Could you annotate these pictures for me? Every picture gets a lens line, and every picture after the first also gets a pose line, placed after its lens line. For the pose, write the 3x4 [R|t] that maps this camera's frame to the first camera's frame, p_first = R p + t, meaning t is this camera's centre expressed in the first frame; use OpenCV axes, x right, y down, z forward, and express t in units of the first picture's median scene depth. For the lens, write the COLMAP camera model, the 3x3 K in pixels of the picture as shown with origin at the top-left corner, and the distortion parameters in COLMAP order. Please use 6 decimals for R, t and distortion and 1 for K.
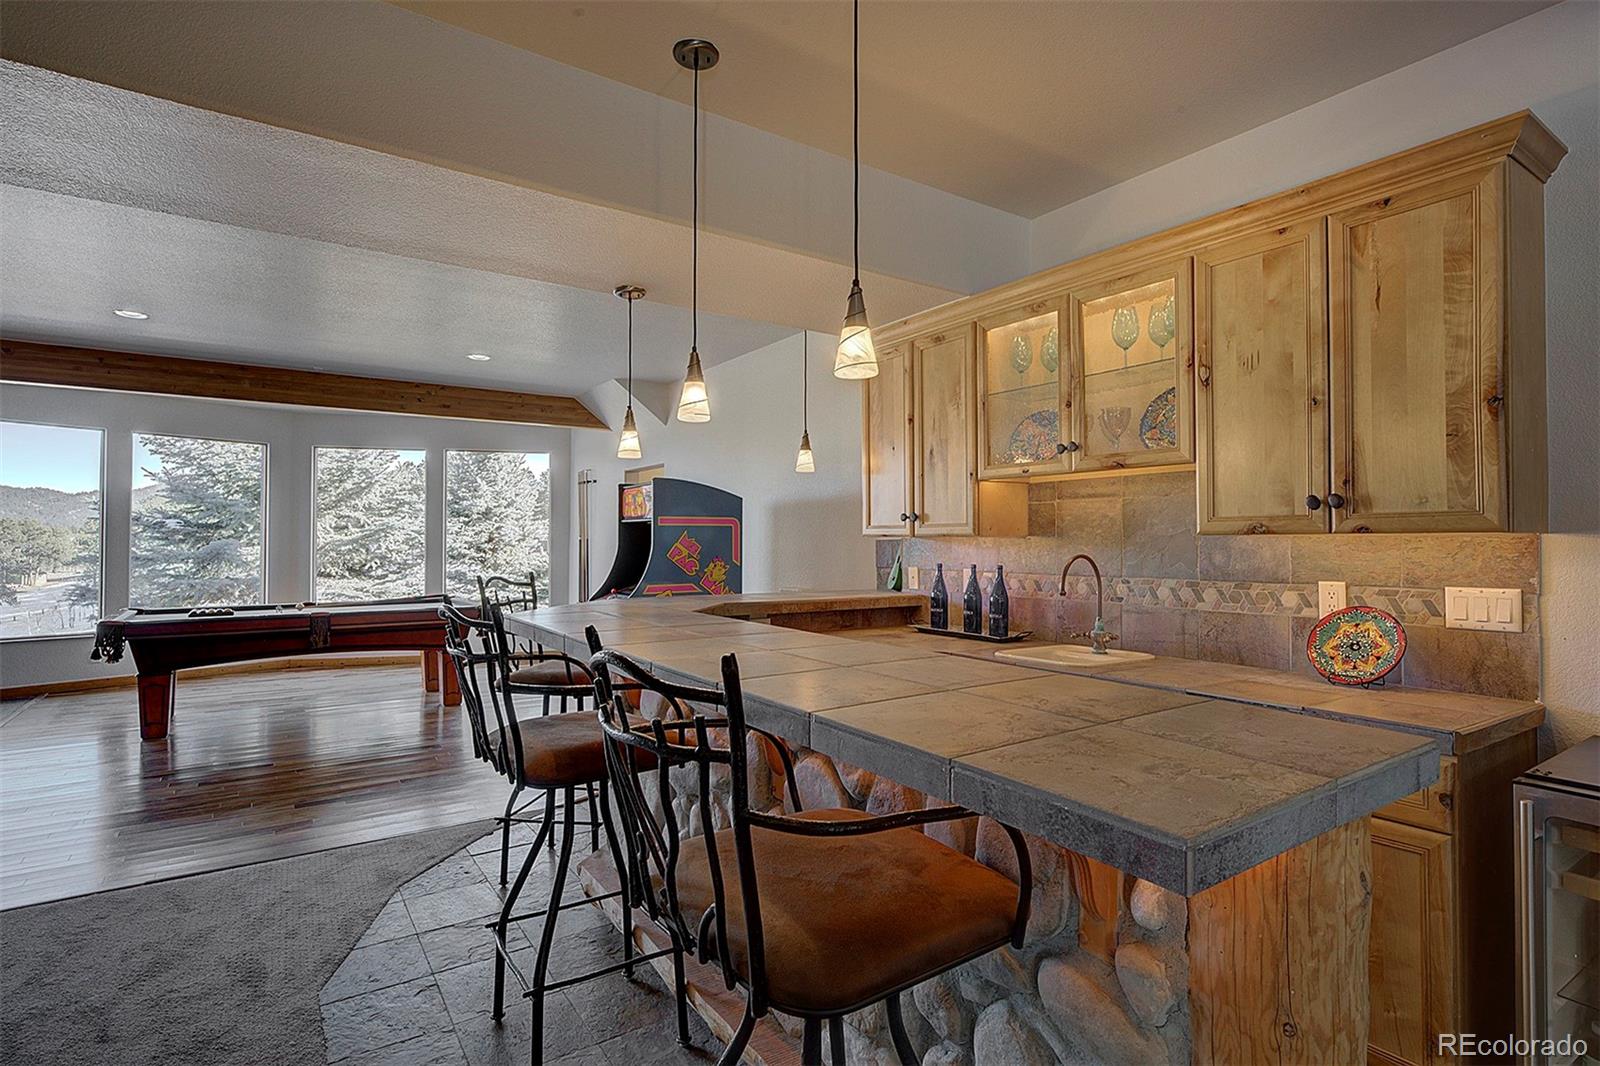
lens RADIAL K [[806.7, 0, 797.9], [0, 806.7, 526.6], [0, 0, 1]] dist [-0.000435, 0.000130]
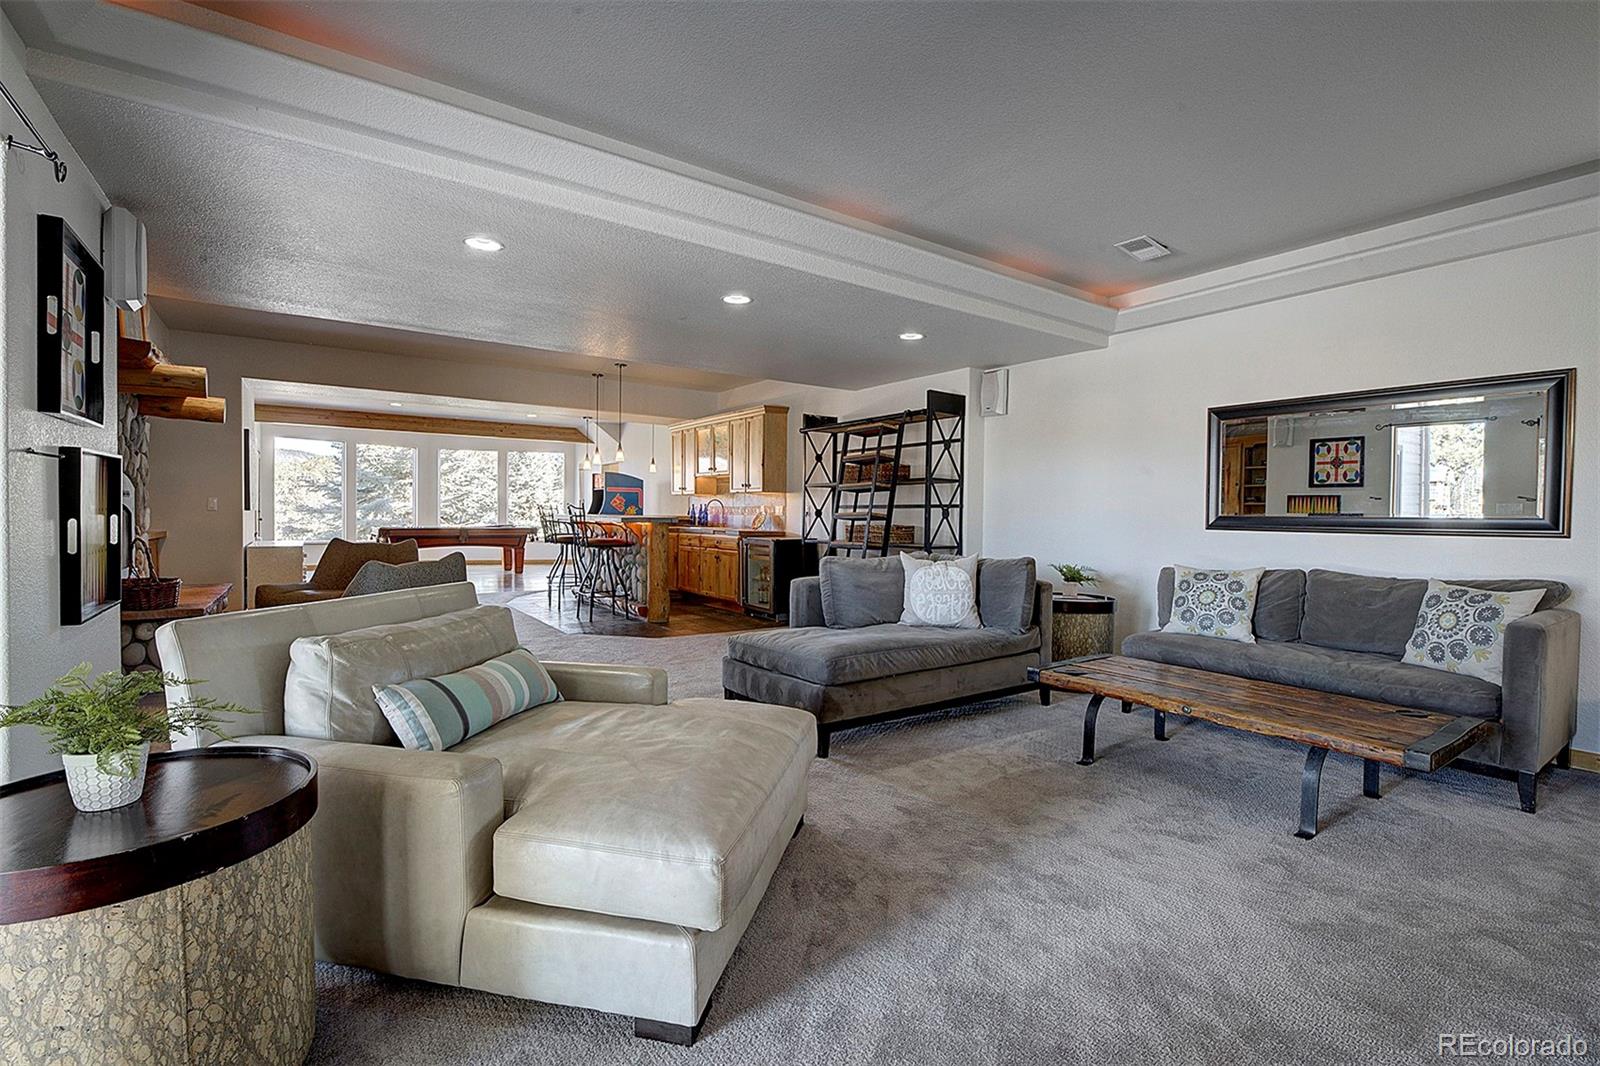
lens RADIAL K [[721.7, 0, 798.0], [0, 721.7, 529.8], [0, 0, 1]] dist [-0.010351, 0.000096]
pose [[0.999873, 0.009649, 0.012696, 0.159491], [-0.010188, 0.999019, 0.043102, 0.006671], [-0.012267, -0.043226, 0.998990, -0.507270]]
